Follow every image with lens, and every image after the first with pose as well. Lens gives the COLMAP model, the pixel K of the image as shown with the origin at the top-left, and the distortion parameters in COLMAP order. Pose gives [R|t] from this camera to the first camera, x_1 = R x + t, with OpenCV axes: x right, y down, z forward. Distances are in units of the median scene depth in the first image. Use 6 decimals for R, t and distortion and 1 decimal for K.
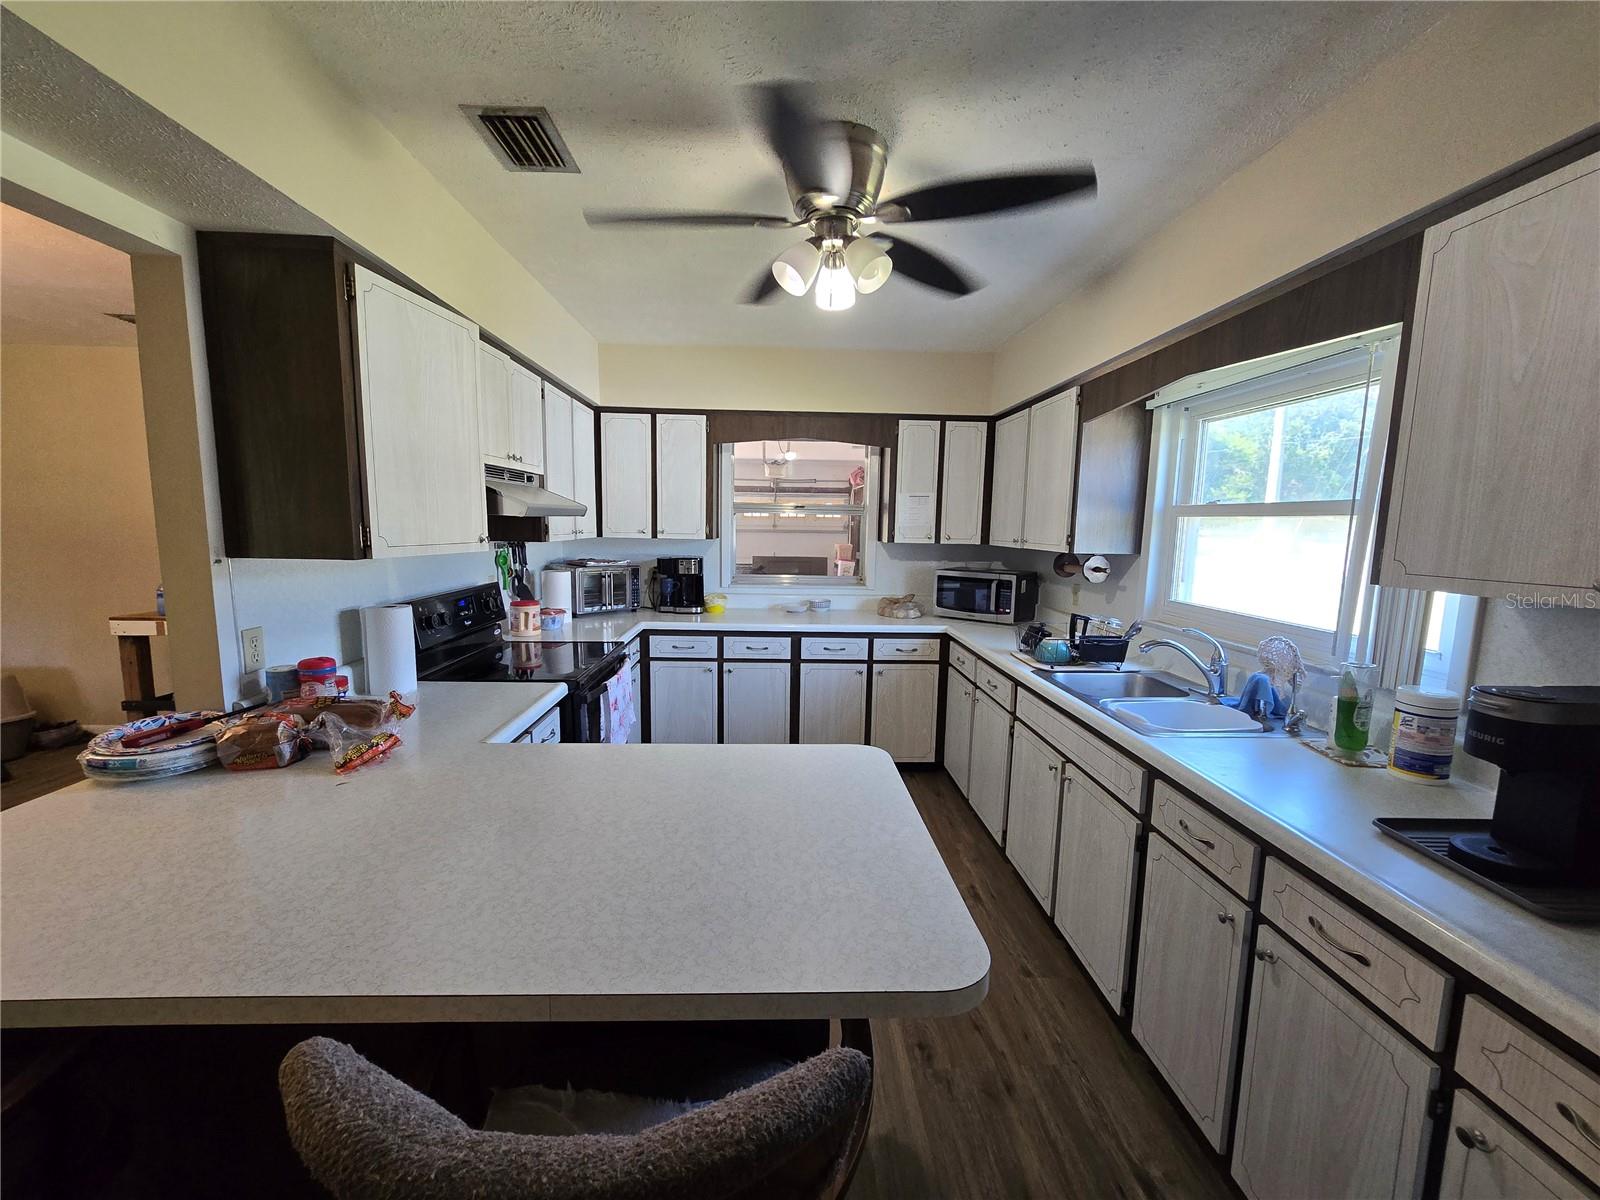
lens RADIAL K [[653.4, 0, 790.8], [0, 653.4, 599.6], [0, 0, 1]] dist [0.006299, 0.000462]
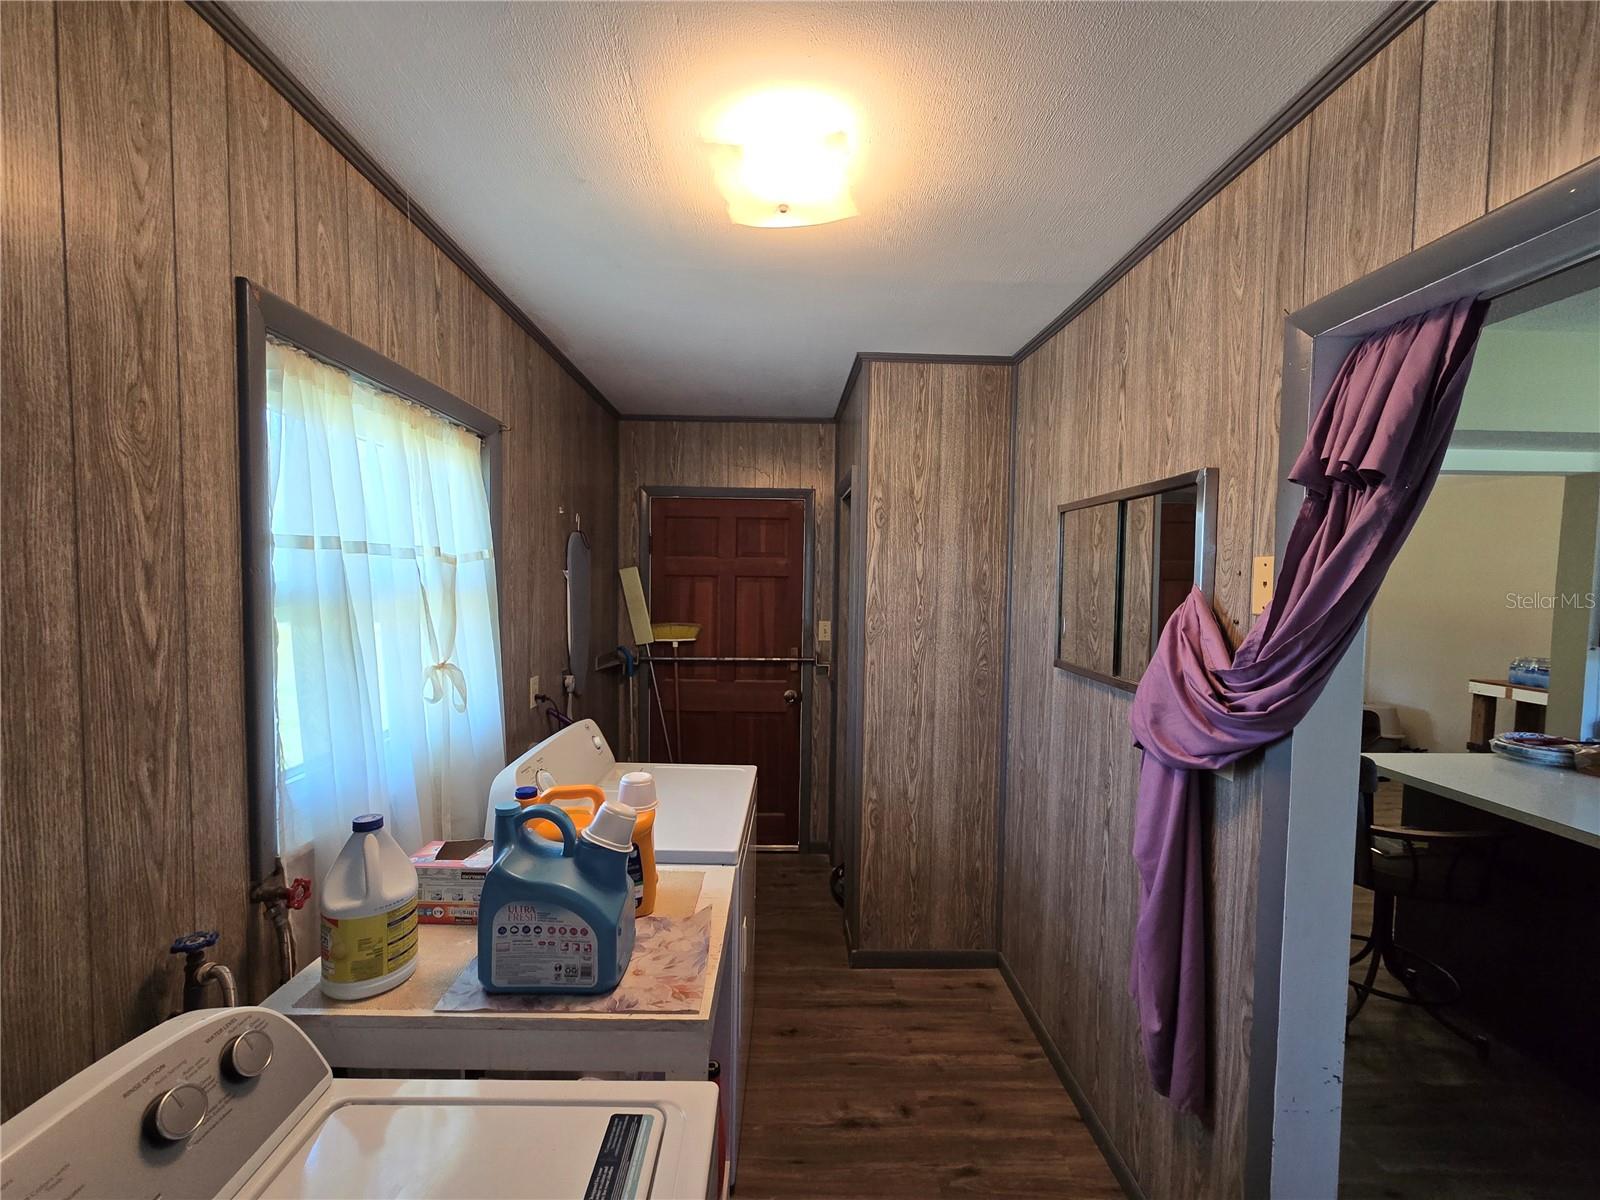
lens RADIAL K [[653.4, 0, 794.3], [0, 653.4, 599.6], [0, 0, 1]] dist [0.006299, 0.000462]
pose [[0.006953, 0.026766, -0.999618, 0.777327], [-0.141401, 0.989623, 0.025514, 0.061126], [0.989928, 0.141170, 0.010666, -1.031516]]
